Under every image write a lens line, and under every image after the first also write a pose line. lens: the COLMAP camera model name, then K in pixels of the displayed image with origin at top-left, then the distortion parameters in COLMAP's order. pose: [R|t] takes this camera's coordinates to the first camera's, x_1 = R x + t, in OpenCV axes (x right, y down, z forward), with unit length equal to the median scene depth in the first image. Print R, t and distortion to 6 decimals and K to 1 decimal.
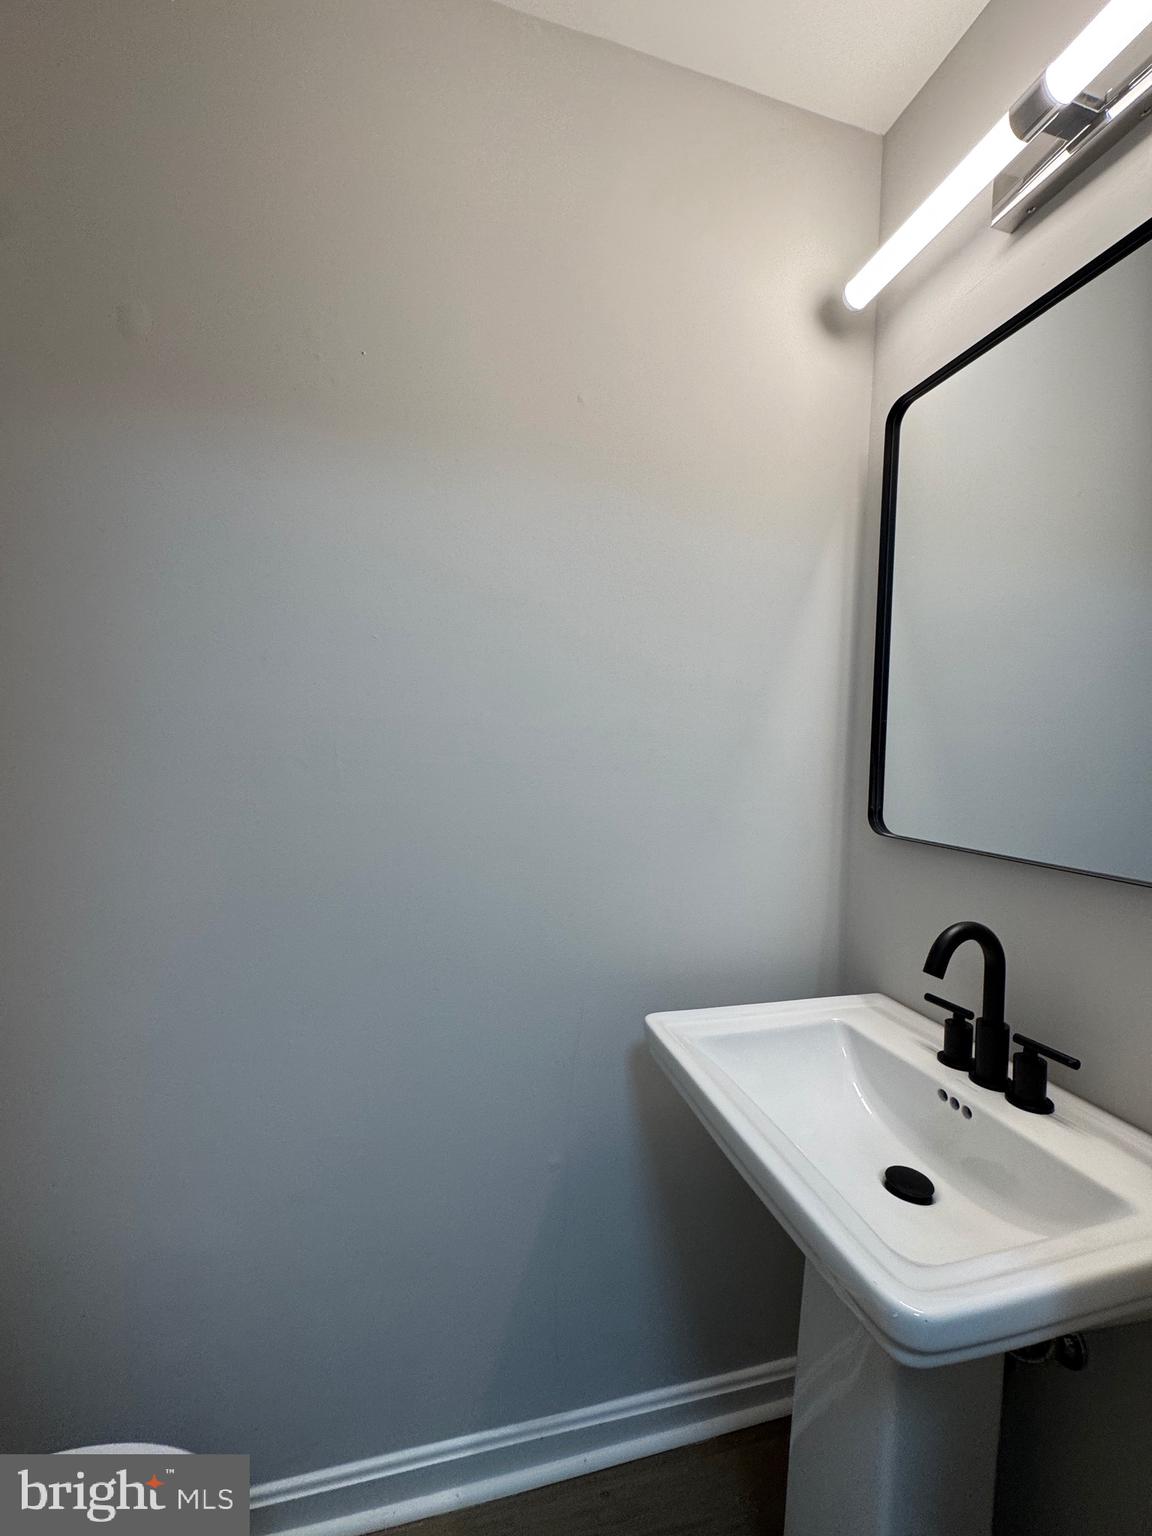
lens RADIAL K [[617.7, 0, 576.0], [0, 617.7, 770.5], [0, 0, 1]] dist [0.001396, 0.001638]
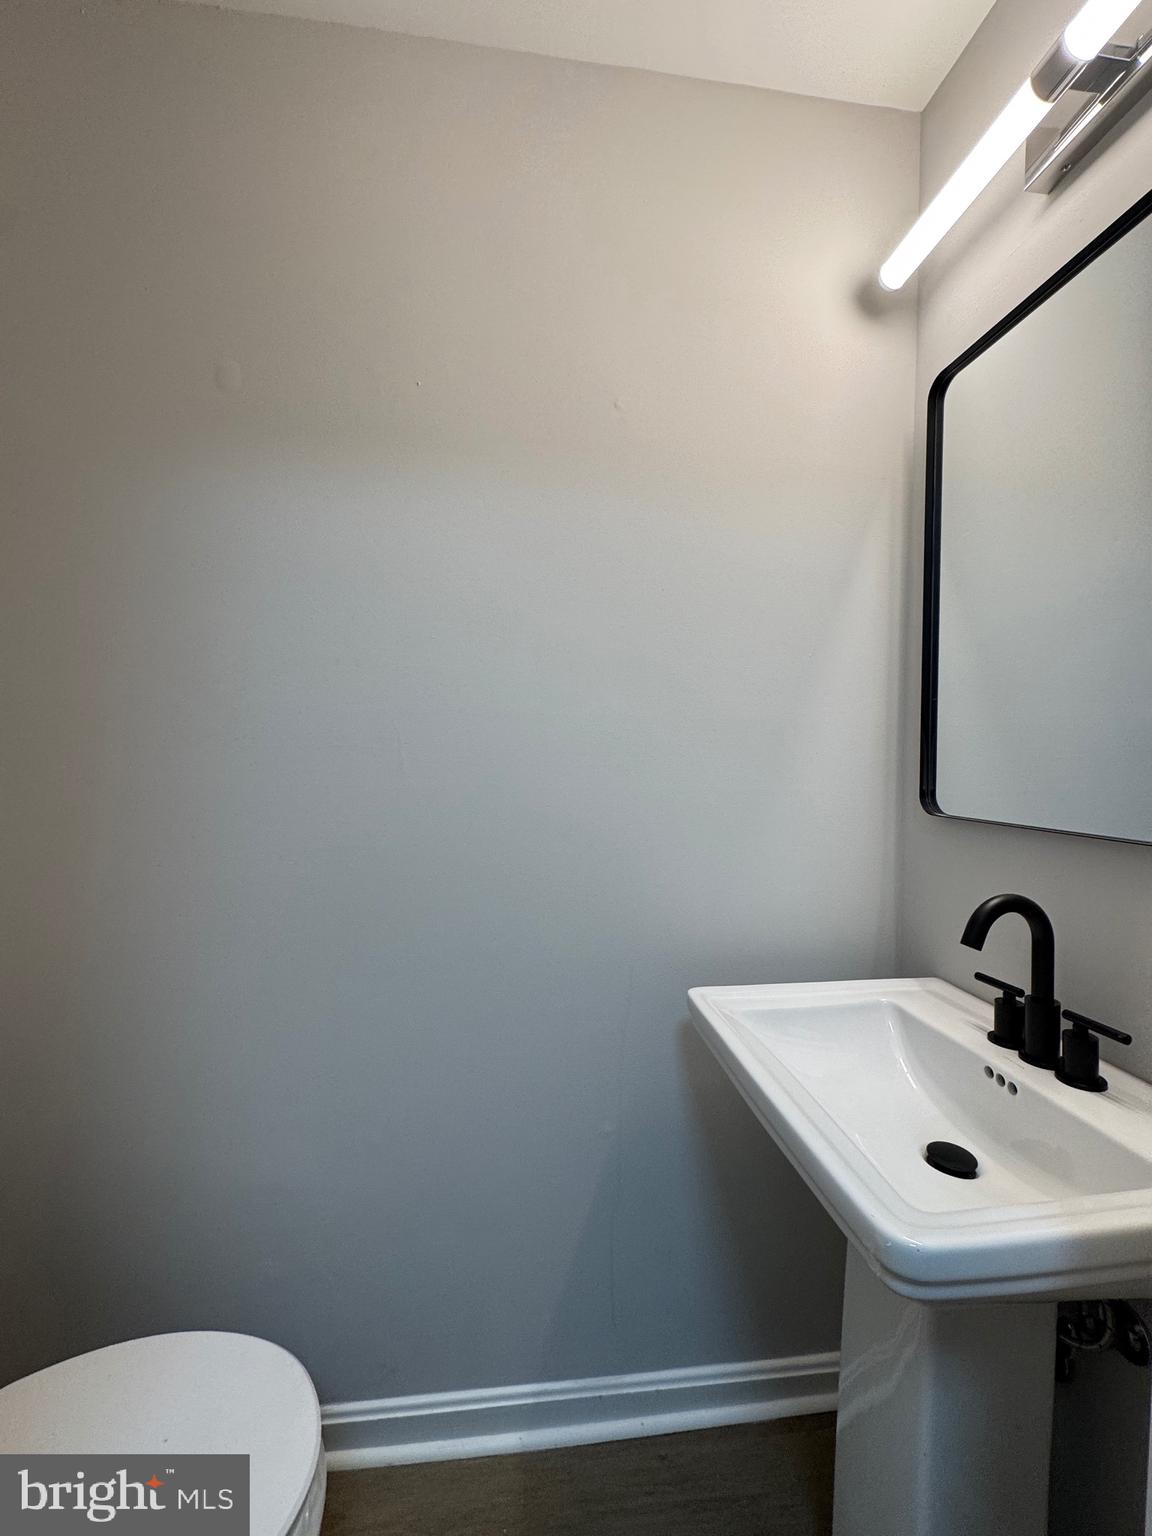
lens RADIAL K [[617.7, 0, 573.8], [0, 617.7, 770.2], [0, 0, 1]] dist [0.001396, 0.001638]
pose [[0.990445, -0.018458, -0.136667, 0.078814], [0.016651, 0.999758, -0.014351, 0.046109], [0.136899, 0.011939, 0.990513, -0.064174]]
